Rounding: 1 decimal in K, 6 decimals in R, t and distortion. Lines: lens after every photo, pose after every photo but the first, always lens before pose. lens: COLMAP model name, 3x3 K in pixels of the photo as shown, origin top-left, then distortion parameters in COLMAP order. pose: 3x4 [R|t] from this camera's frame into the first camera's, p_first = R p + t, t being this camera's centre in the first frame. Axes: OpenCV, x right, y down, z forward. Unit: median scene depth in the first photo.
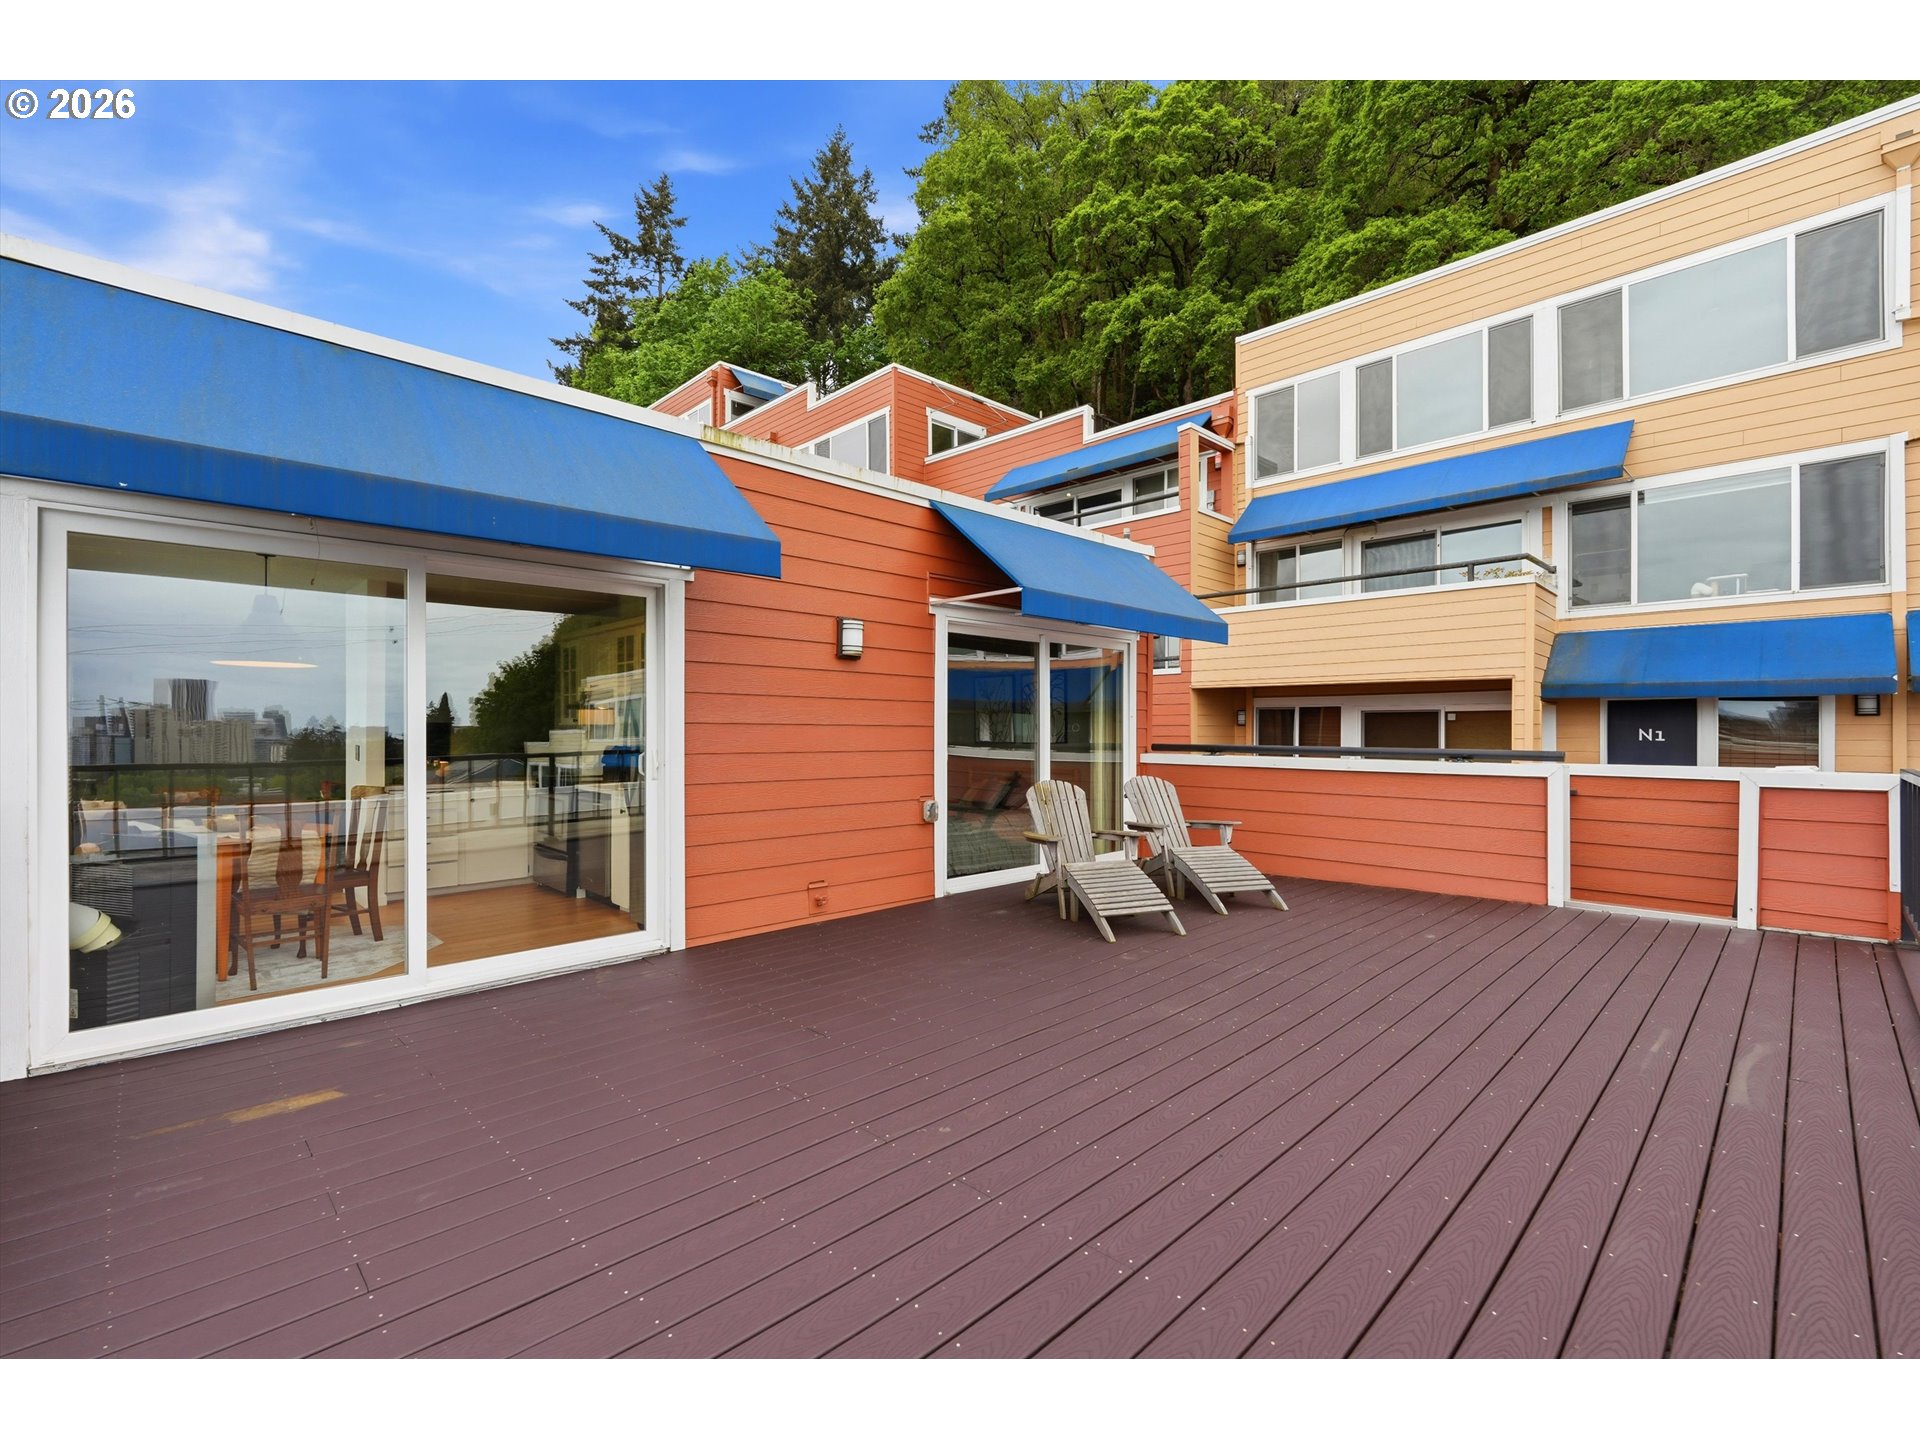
lens RADIAL K [[840.2, 0, 961.7], [0, 840.2, 724.2], [0, 0, 1]] dist [0.002604, -0.000022]
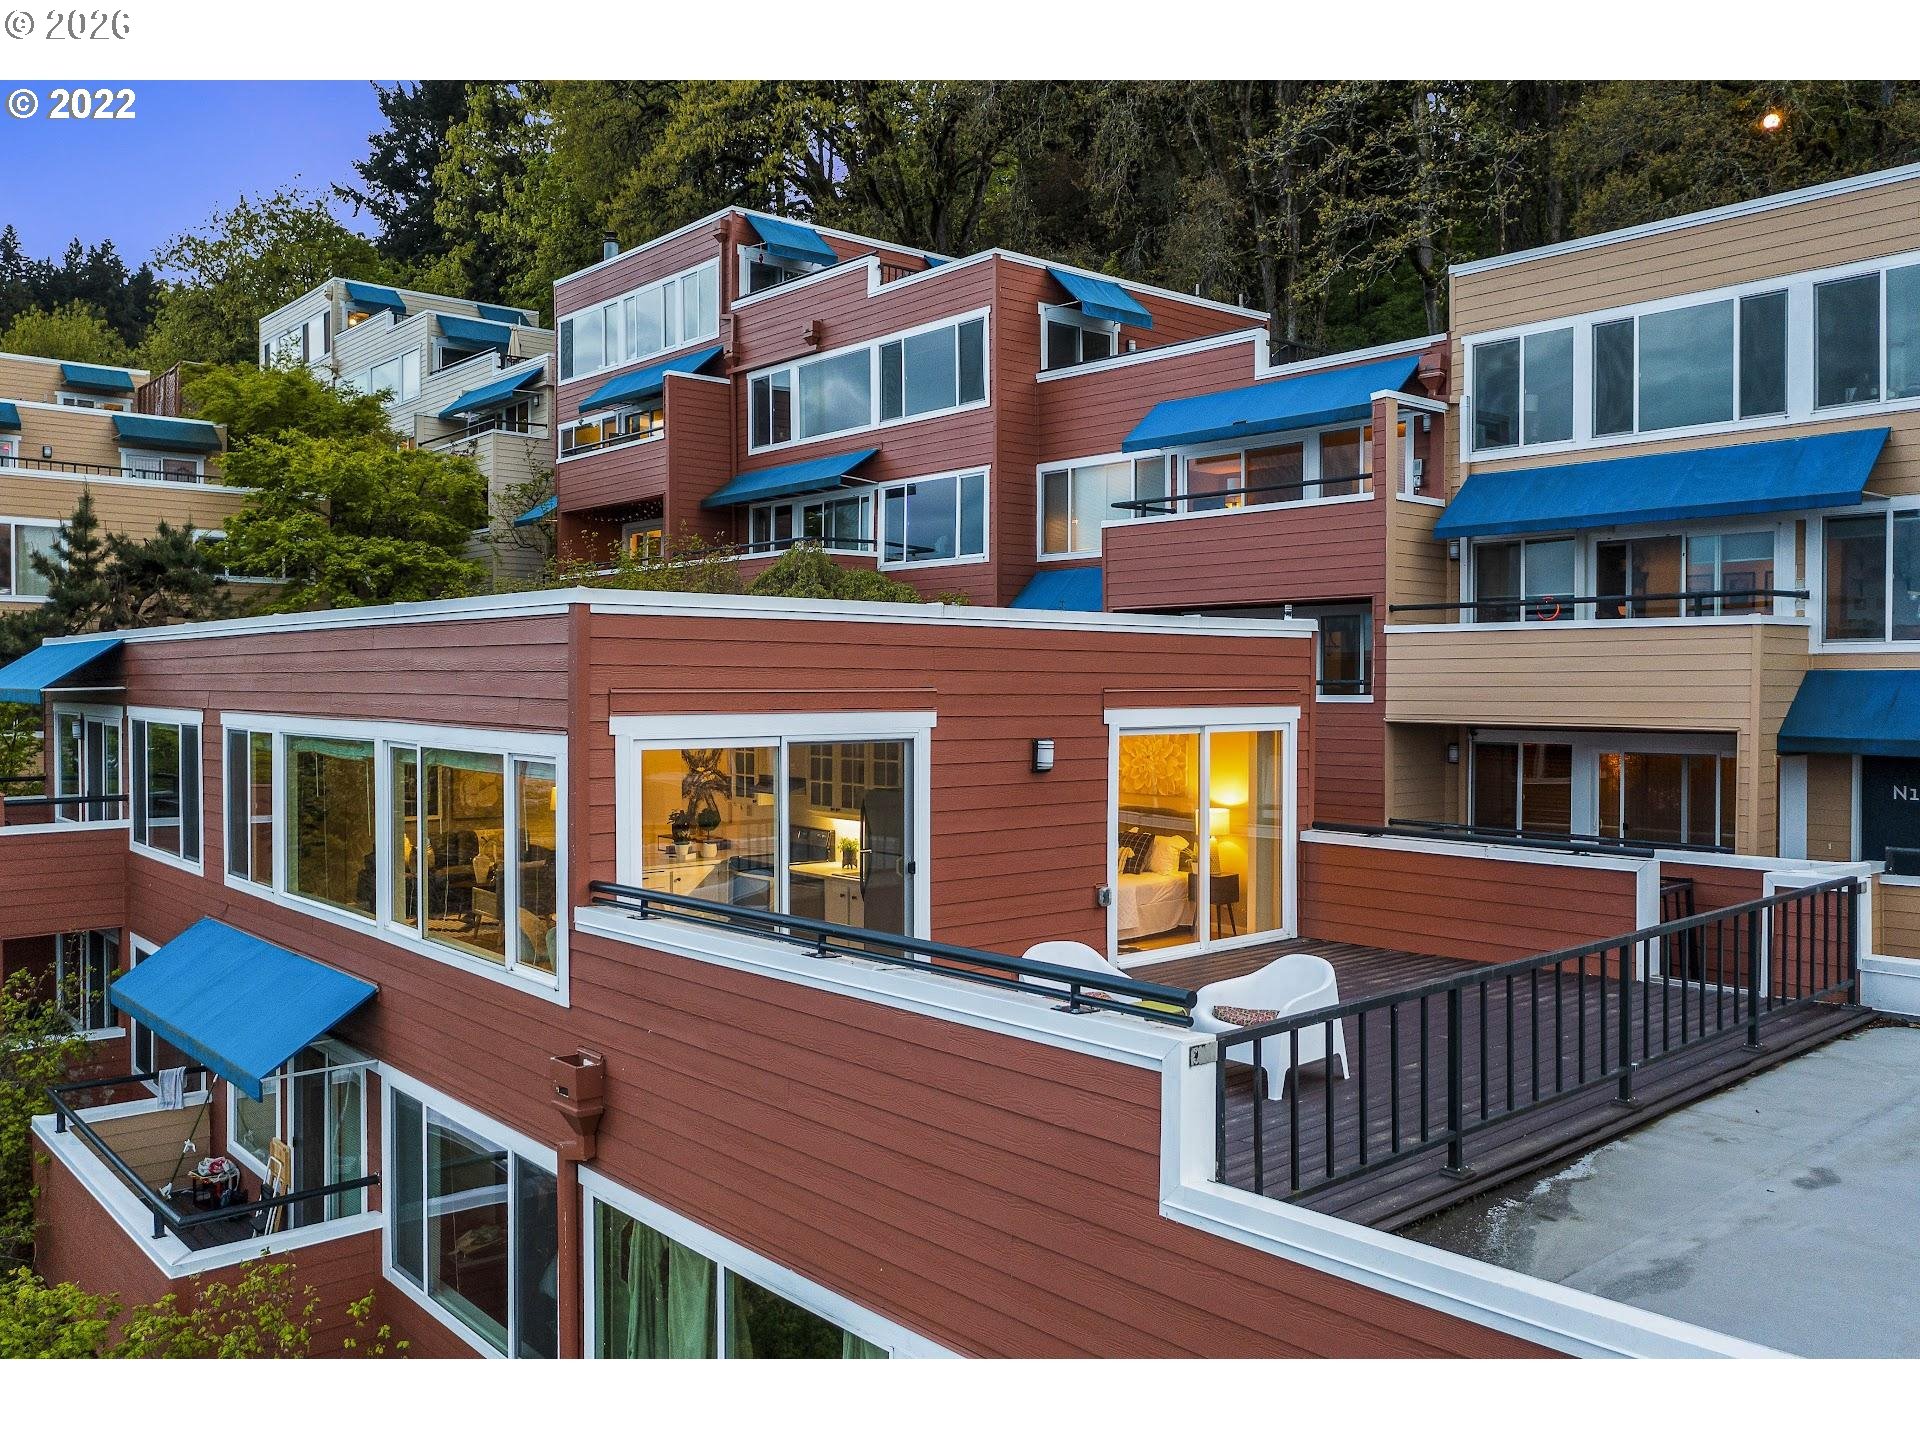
lens RADIAL K [[1527.7, 0, 958.6], [0, 1527.7, 719.3], [0, 0, 1]] dist [-0.042544, 0.007725]
pose [[0.998228, 0.000225, -0.059499, -0.048893], [0.001619, 0.999520, 0.030937, -0.089822], [0.059477, -0.030979, 0.997749, -0.477270]]
